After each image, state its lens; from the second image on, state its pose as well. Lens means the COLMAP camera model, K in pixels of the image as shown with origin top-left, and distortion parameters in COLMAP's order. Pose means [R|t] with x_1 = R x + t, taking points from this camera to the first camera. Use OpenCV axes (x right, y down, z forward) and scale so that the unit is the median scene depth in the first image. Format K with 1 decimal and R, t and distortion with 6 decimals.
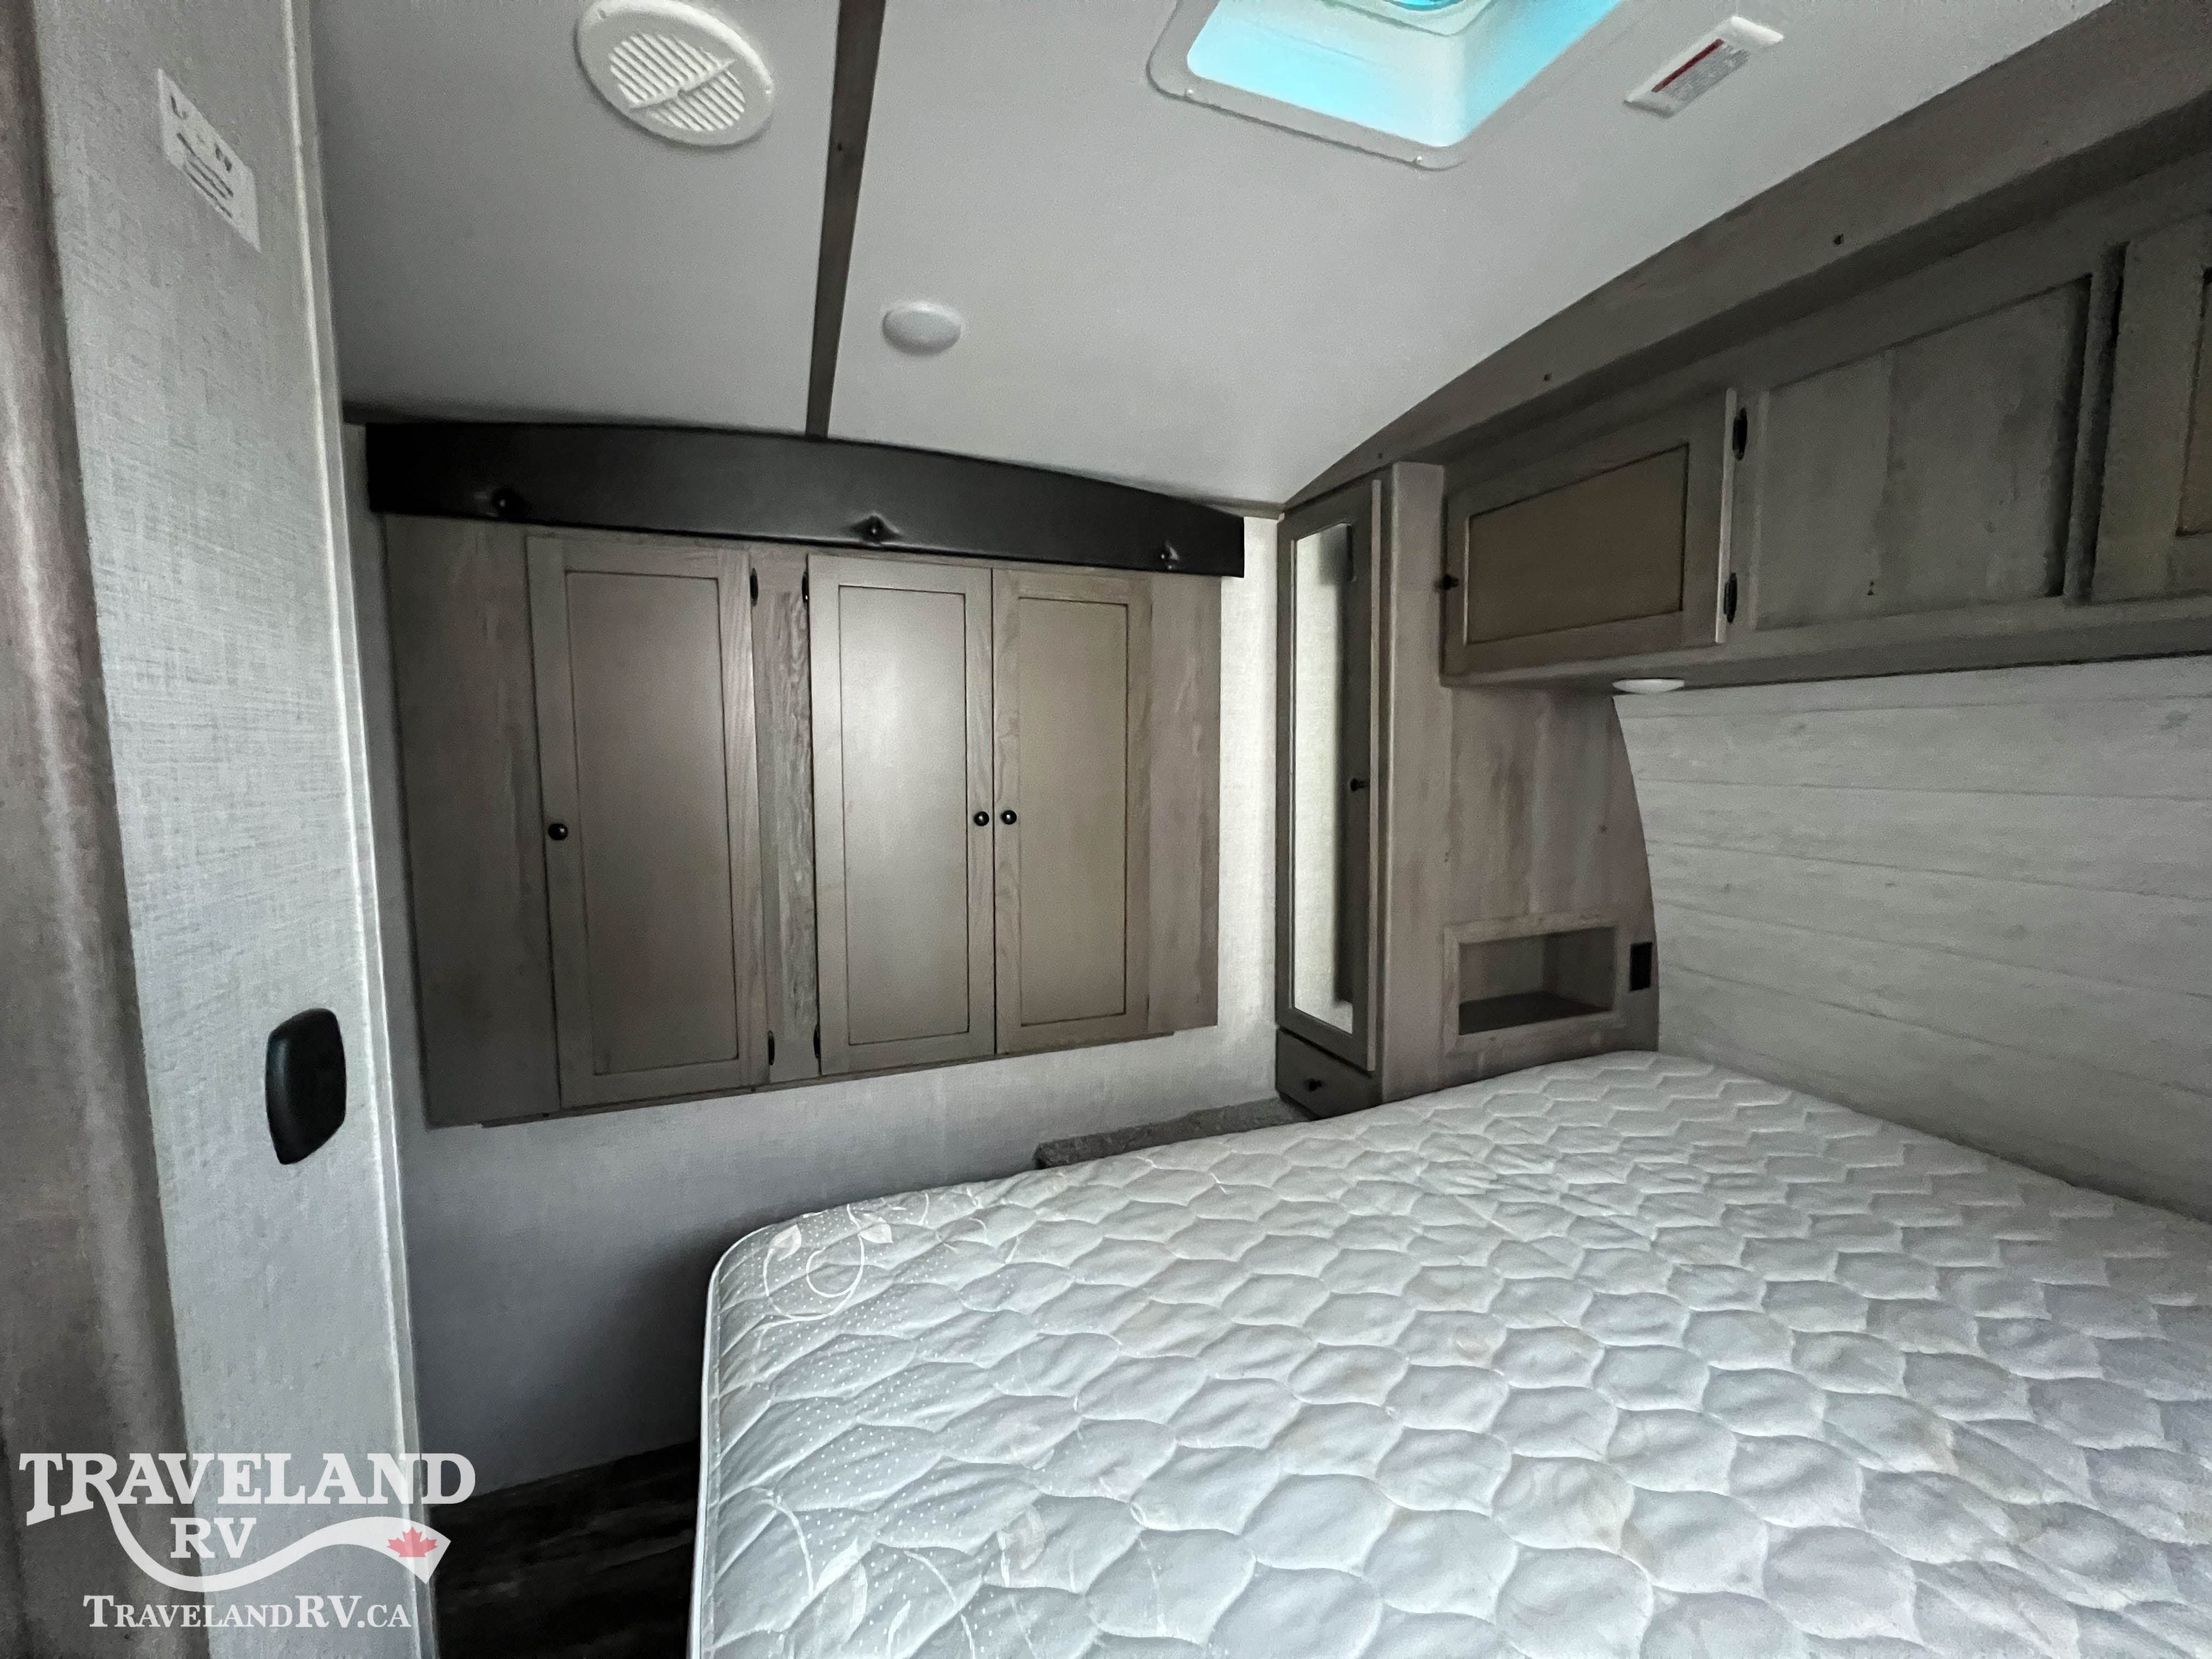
lens RADIAL K [[887.5, 0, 1114.0], [0, 887.5, 828.7], [0, 0, 1]] dist [-0.001835, 0.000381]
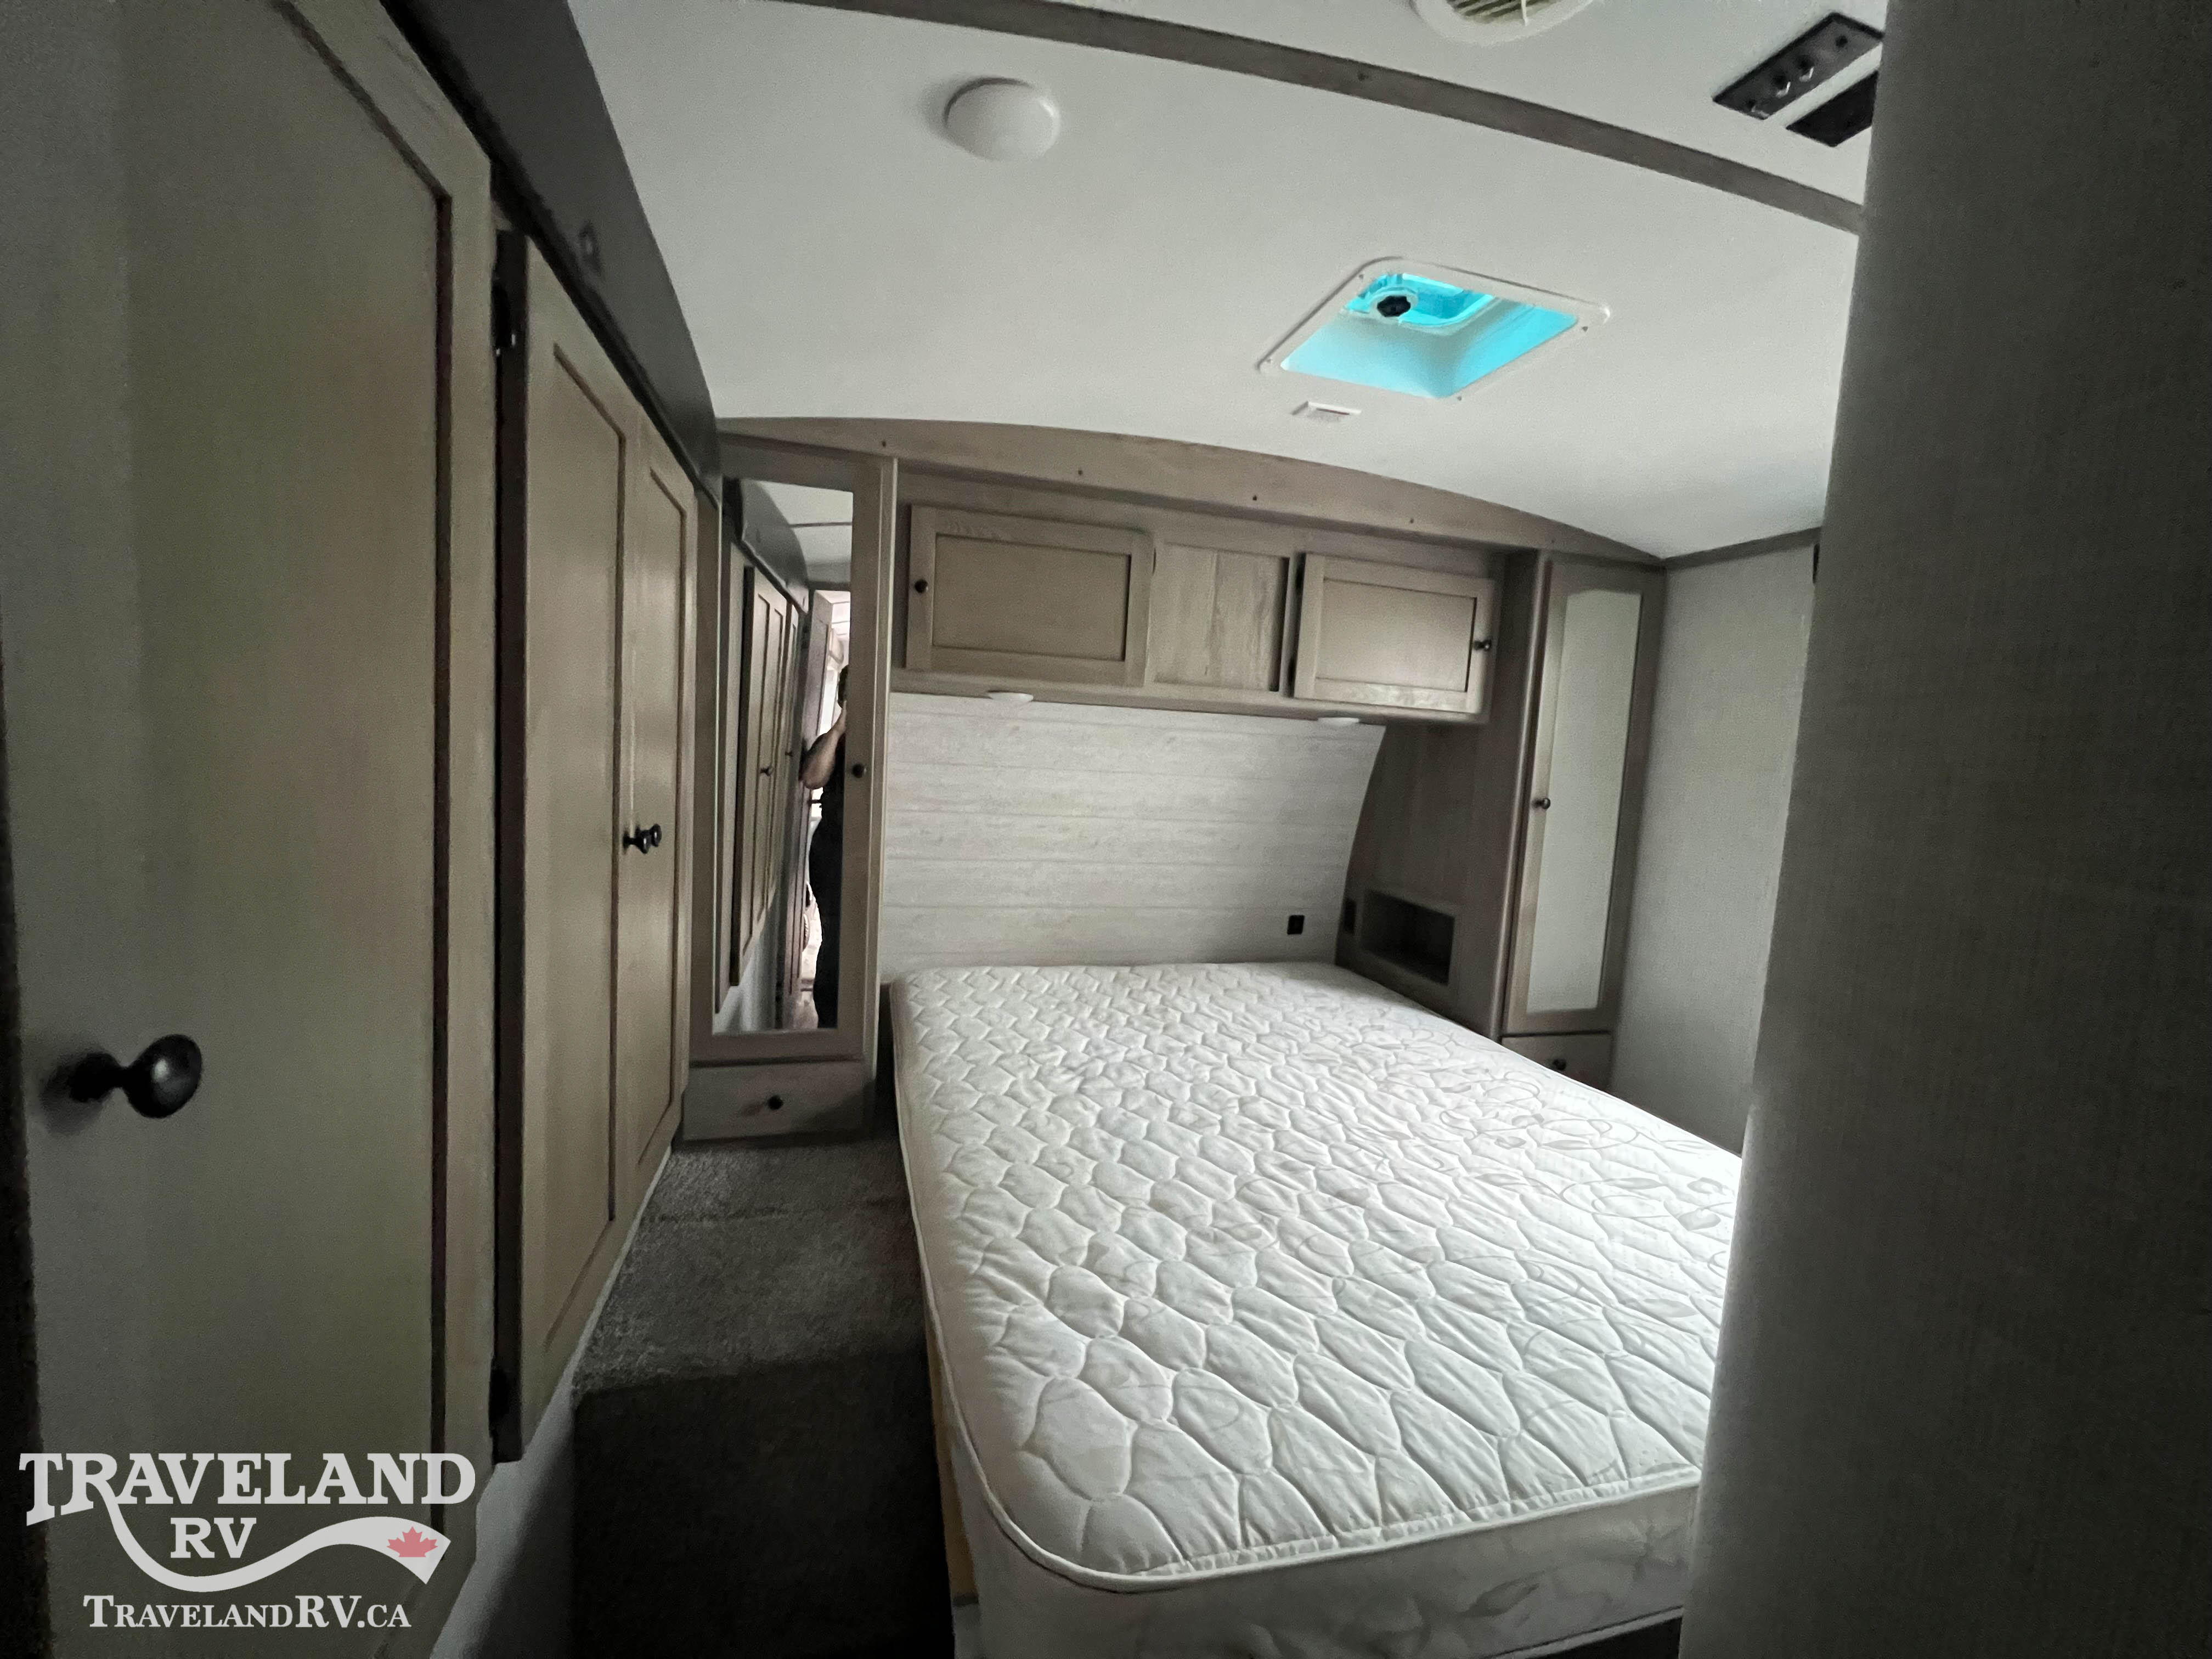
lens RADIAL K [[887.5, 0, 1108.7], [0, 887.5, 821.6], [0, 0, 1]] dist [-0.001835, 0.000381]
pose [[0.117130, -0.071268, 0.990556, -0.941160], [0.030461, 0.997210, 0.068145, -0.070462], [-0.992649, 0.022191, 0.118974, 0.844524]]
